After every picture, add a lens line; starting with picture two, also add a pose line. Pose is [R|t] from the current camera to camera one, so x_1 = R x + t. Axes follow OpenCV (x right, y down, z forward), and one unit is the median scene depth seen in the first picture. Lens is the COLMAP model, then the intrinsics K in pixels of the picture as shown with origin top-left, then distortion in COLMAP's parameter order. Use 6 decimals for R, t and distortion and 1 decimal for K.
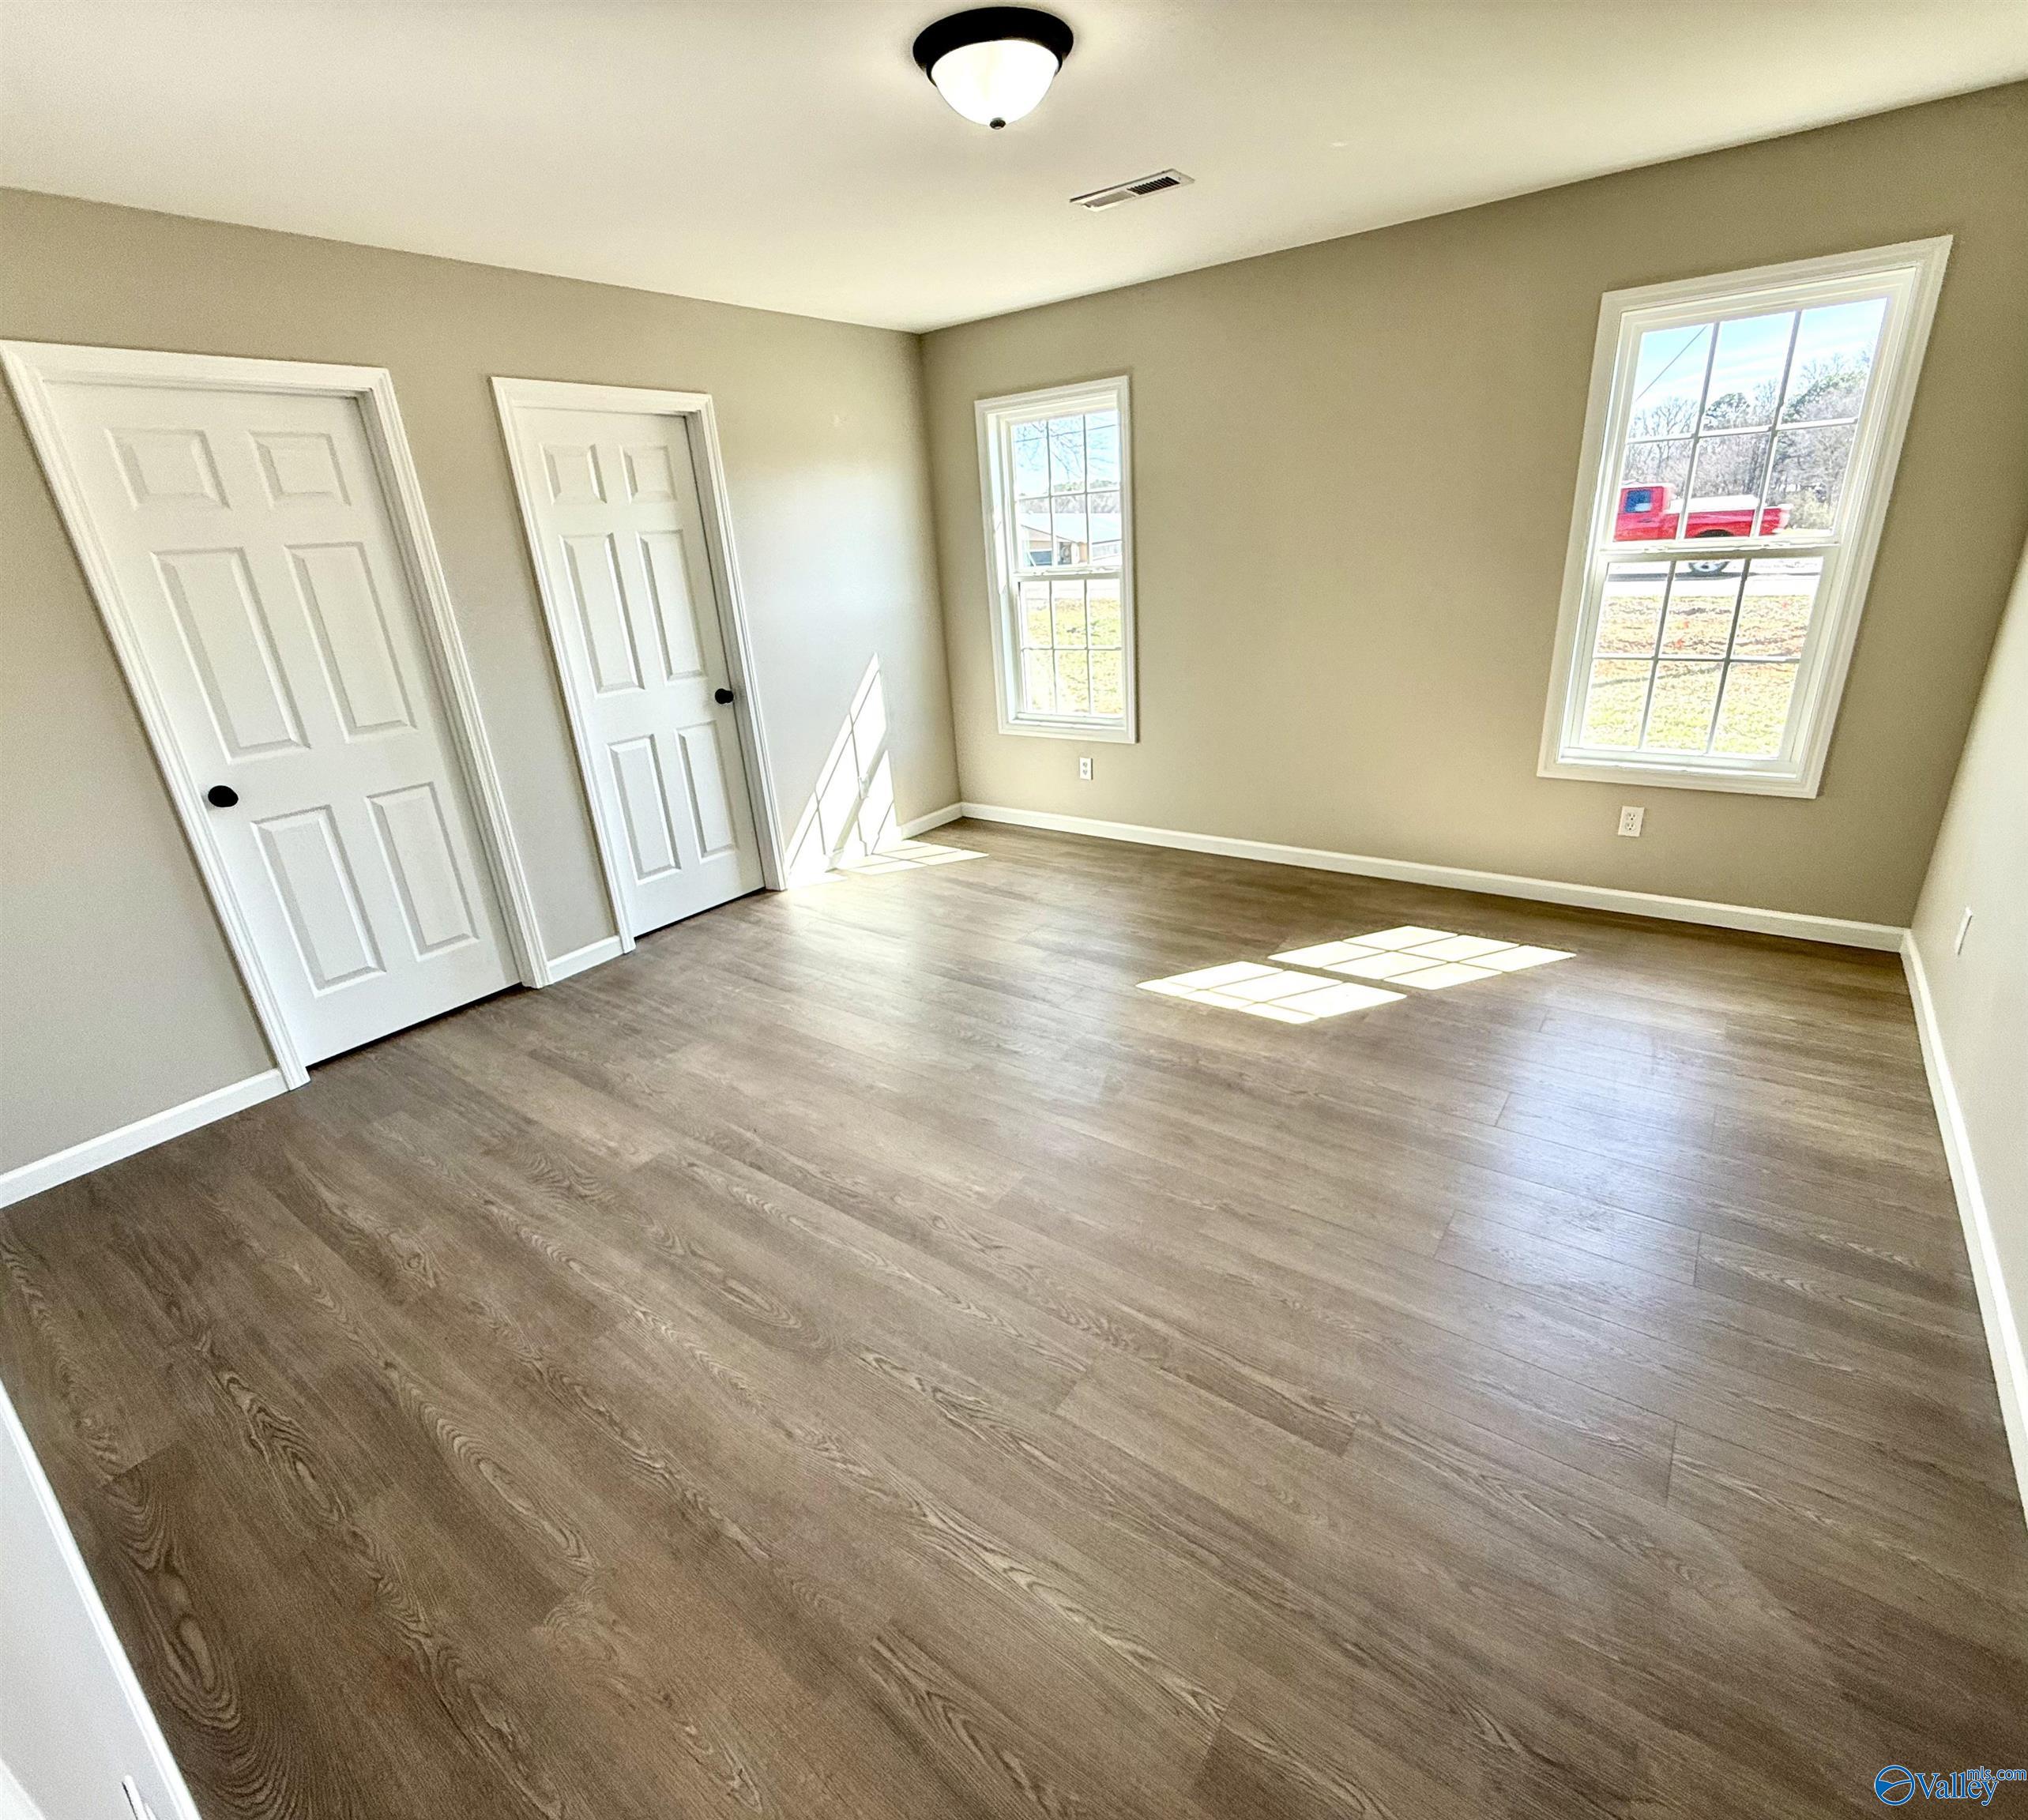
lens RADIAL K [[966.7, 0, 1014.0], [0, 966.7, 910.0], [0, 0, 1]] dist [0.002759, 0.000416]
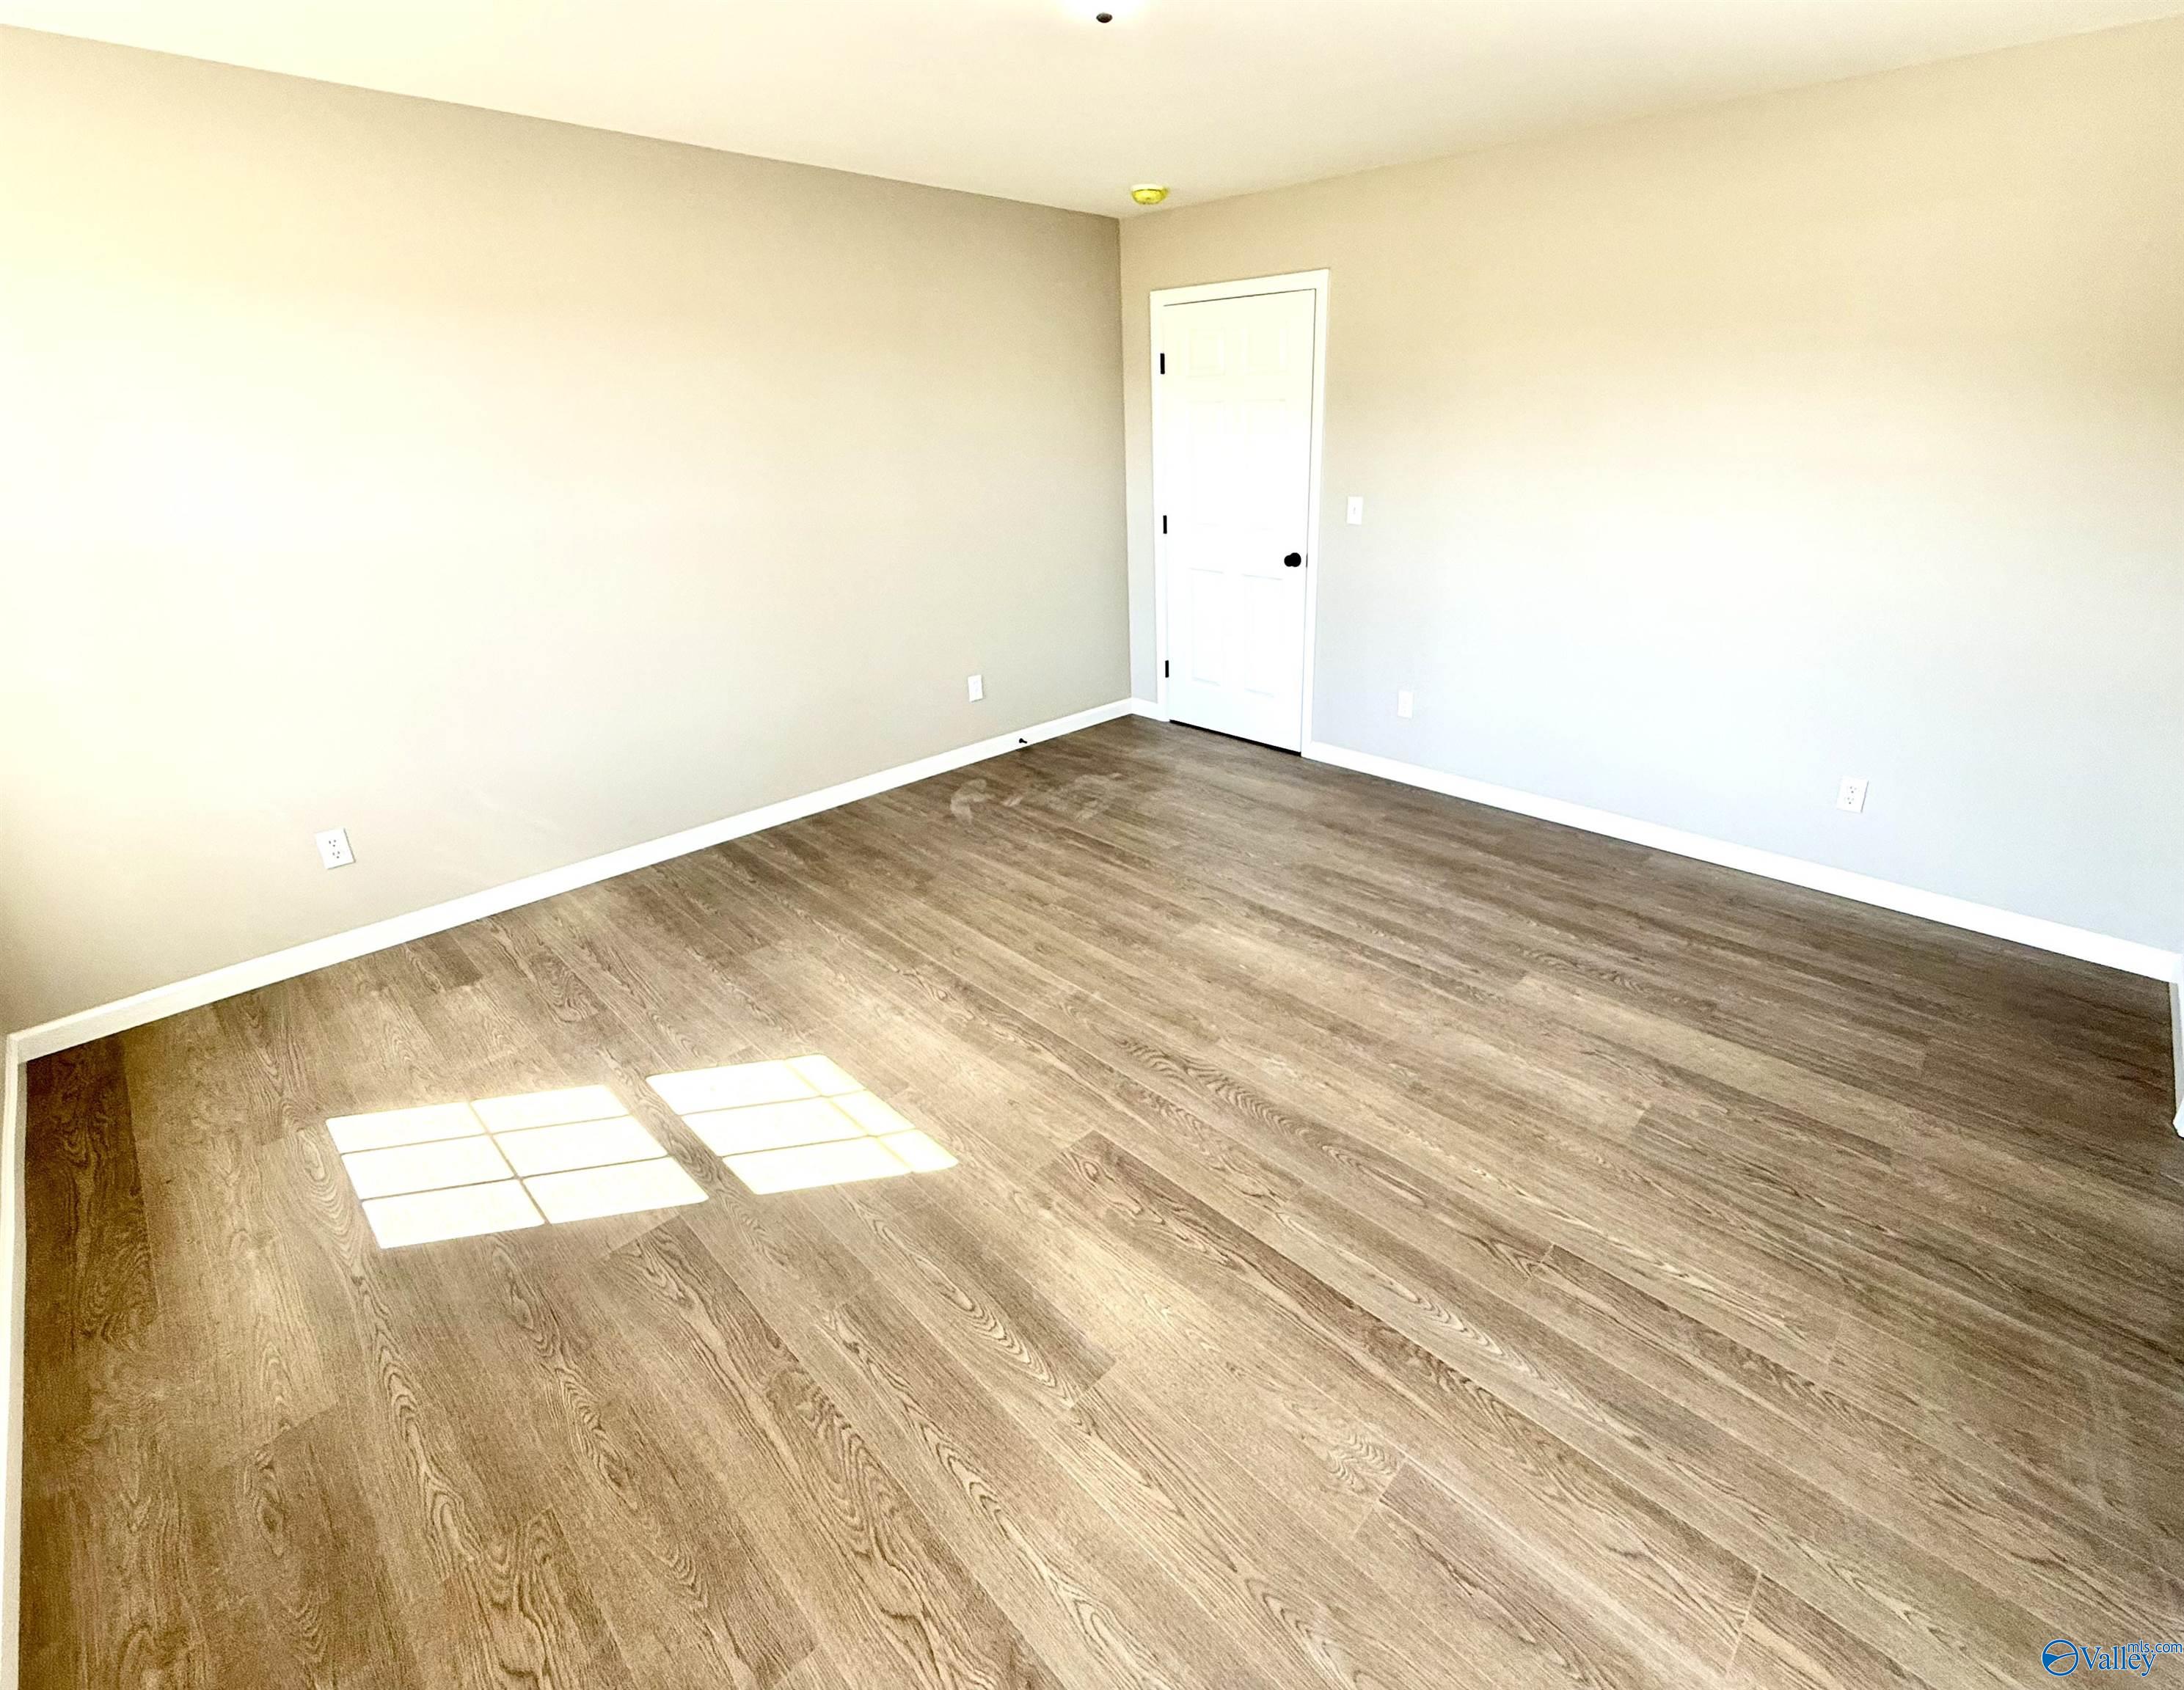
lens RADIAL K [[963.9, 0, 1092.0], [0, 963.9, 845.0], [0, 0, 1]] dist [-0.001074, -0.000139]
pose [[-0.982957, 0.005879, 0.183743, -0.113461], [0.134770, 0.702825, 0.698479, -0.726171], [-0.125033, 0.711338, -0.691639, 1.857967]]
